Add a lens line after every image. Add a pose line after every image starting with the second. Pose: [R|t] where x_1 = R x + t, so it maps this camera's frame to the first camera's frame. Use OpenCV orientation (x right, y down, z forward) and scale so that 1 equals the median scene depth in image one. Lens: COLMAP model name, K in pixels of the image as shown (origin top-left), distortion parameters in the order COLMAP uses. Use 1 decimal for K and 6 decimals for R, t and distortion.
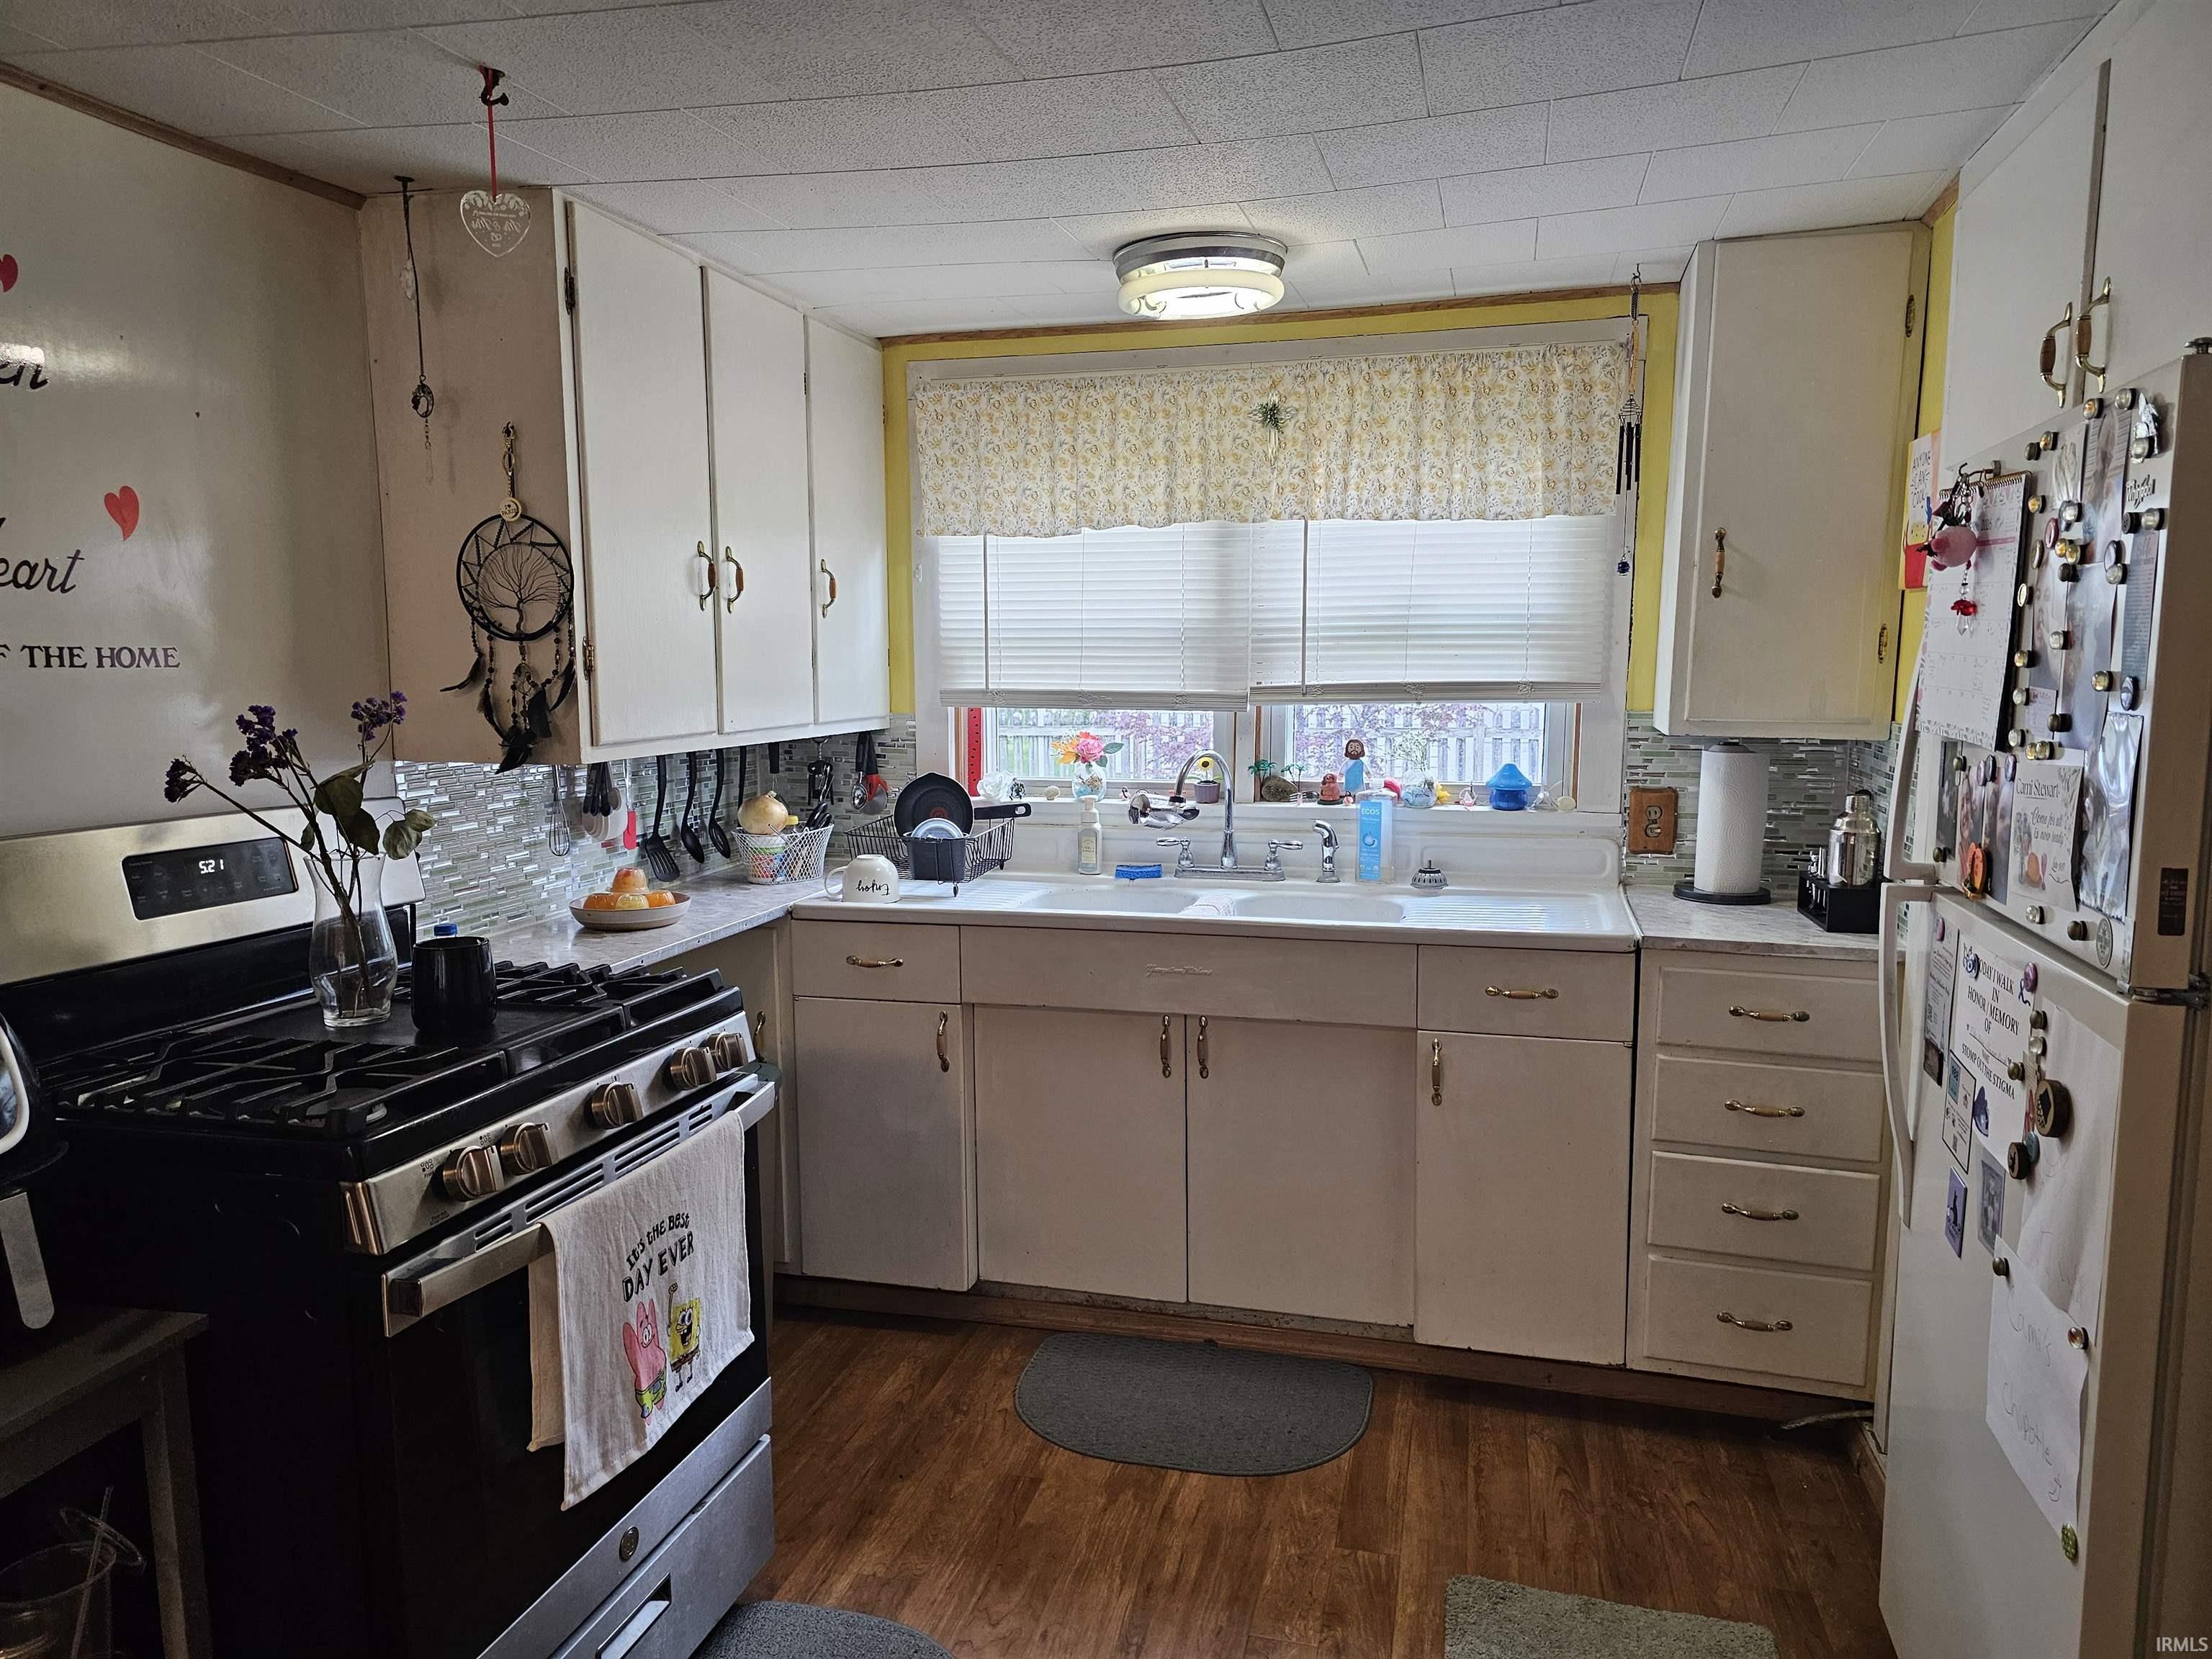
lens RADIAL K [[1480.9, 0, 1110.9], [0, 1480.9, 833.7], [0, 0, 1]] dist [0.062439, -0.023215]
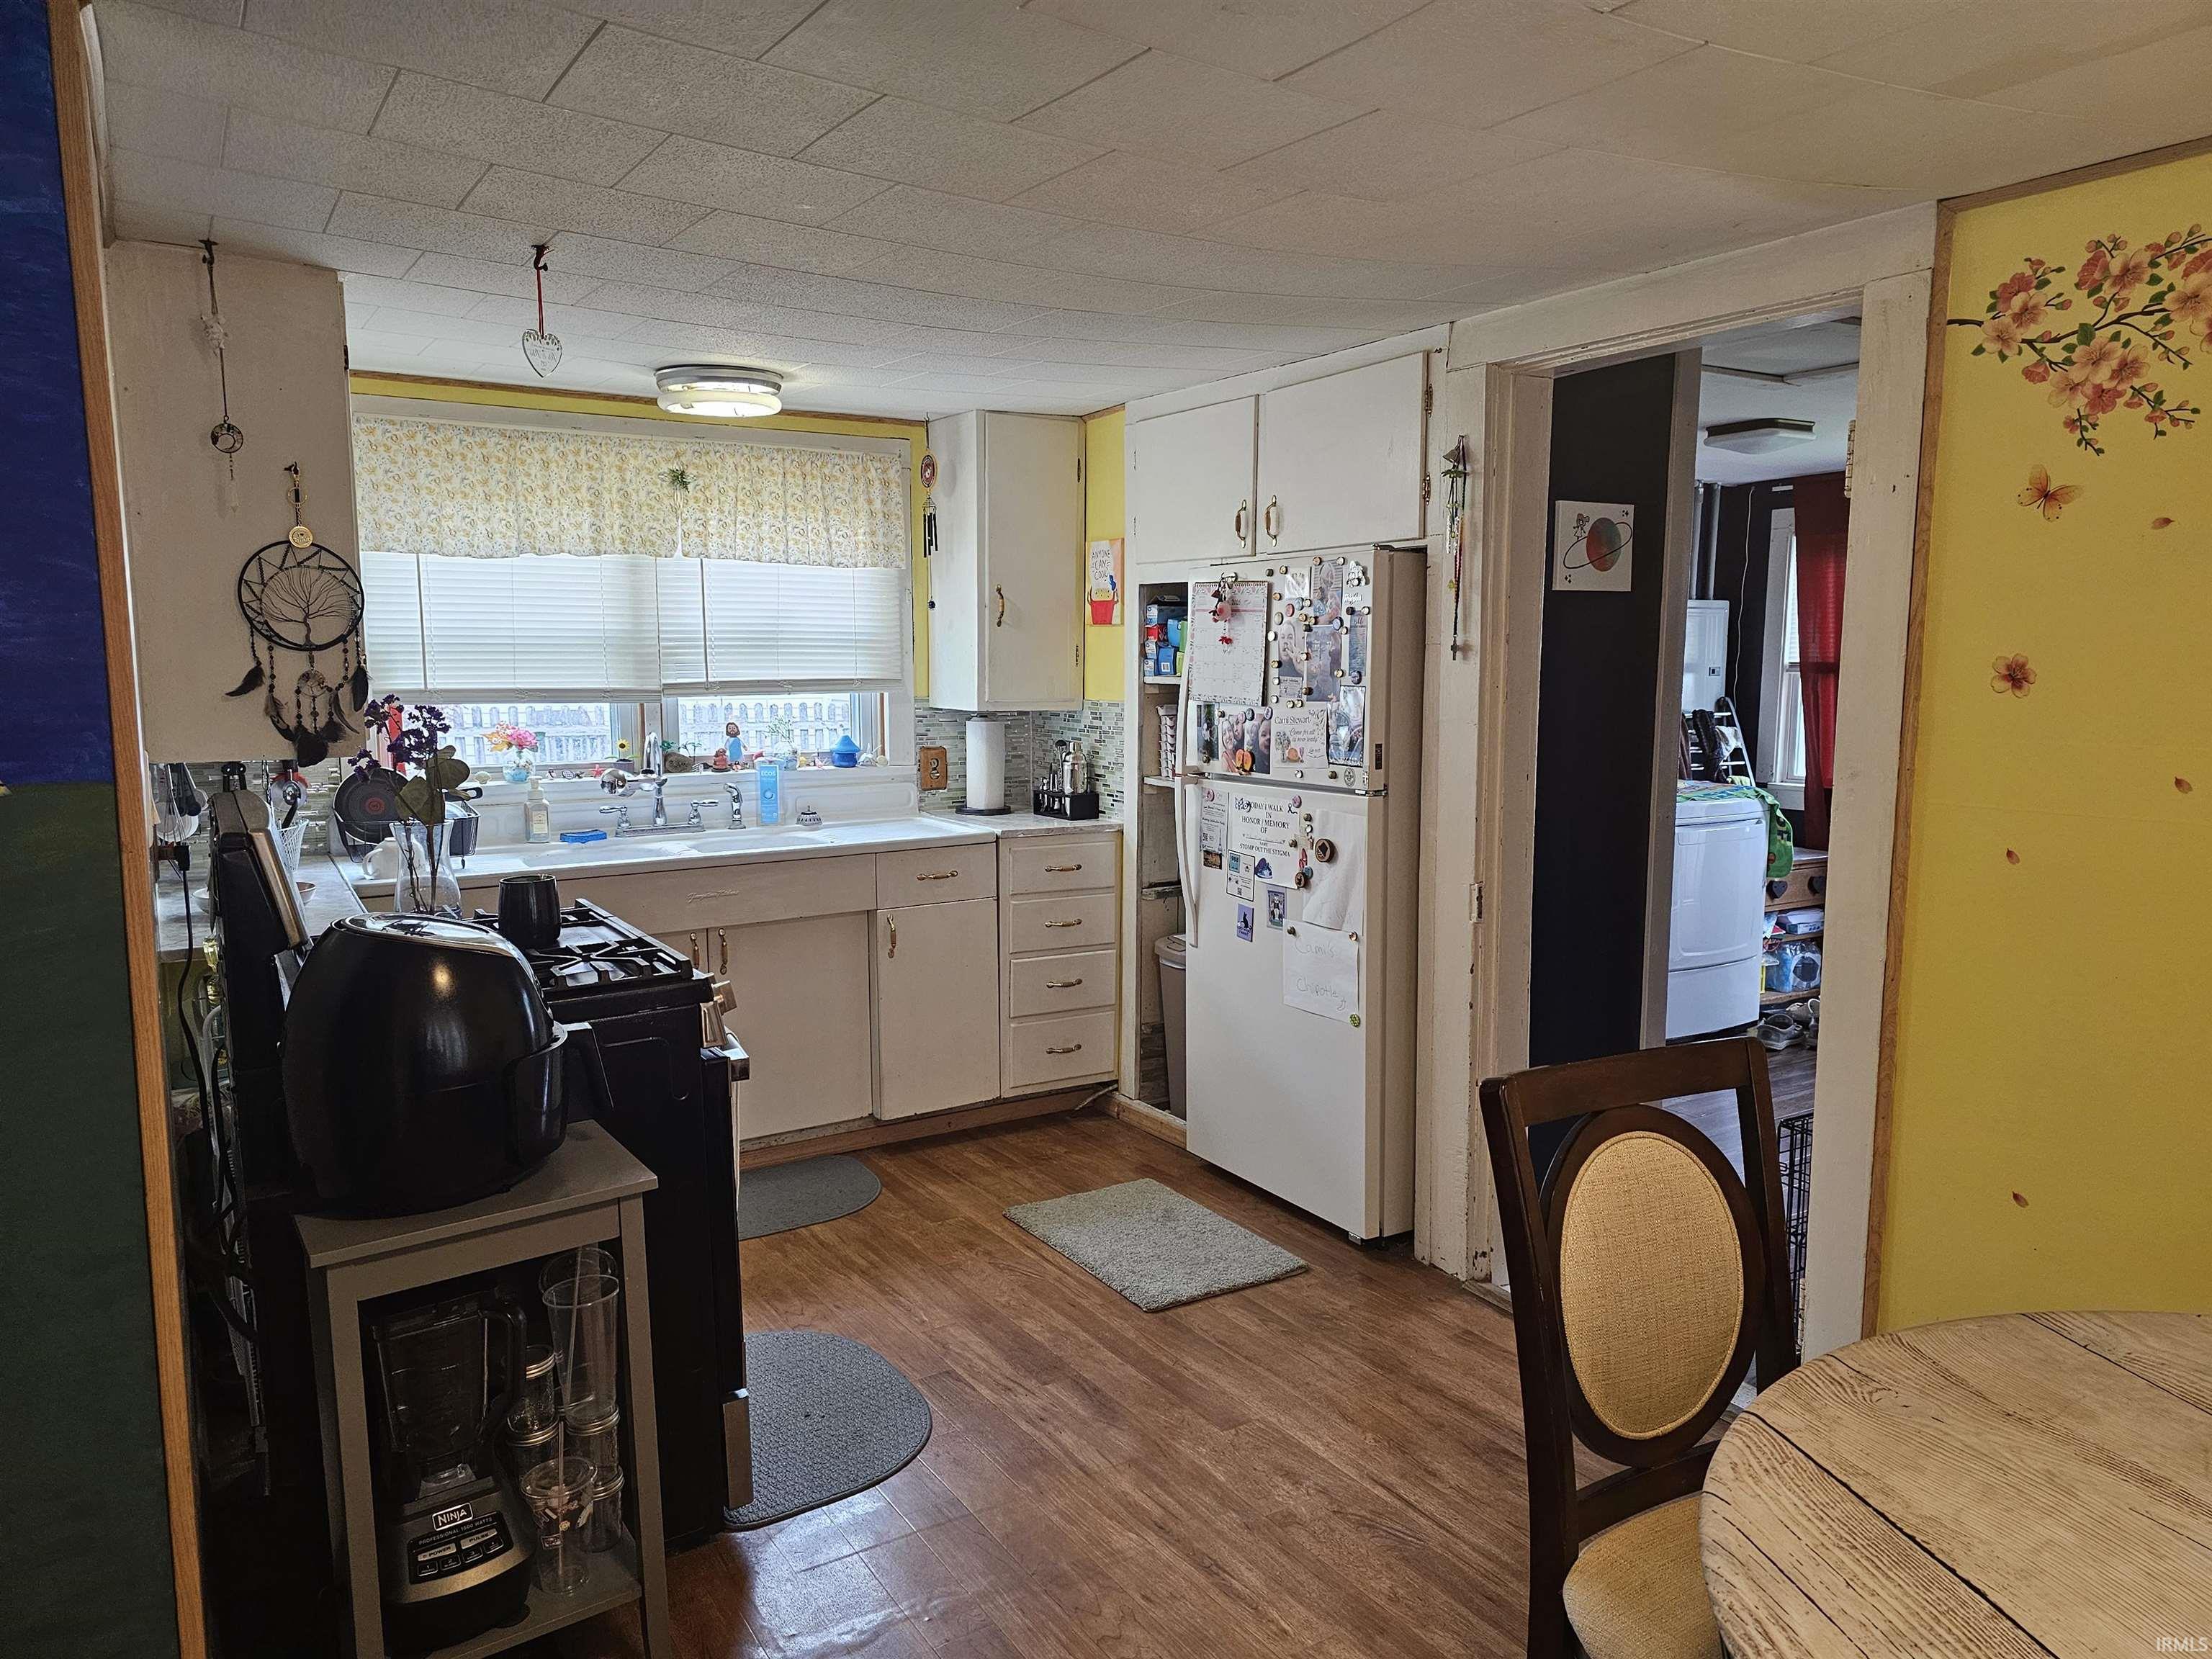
lens RADIAL K [[1480.9, 0, 1111.6], [0, 1480.9, 829.0], [0, 0, 1]] dist [0.062439, -0.023215]
pose [[0.682106, -0.086885, 0.726073, -0.642534], [0.088534, 0.995424, 0.035944, 0.015630], [-0.725874, 0.039764, 0.686677, -0.182852]]
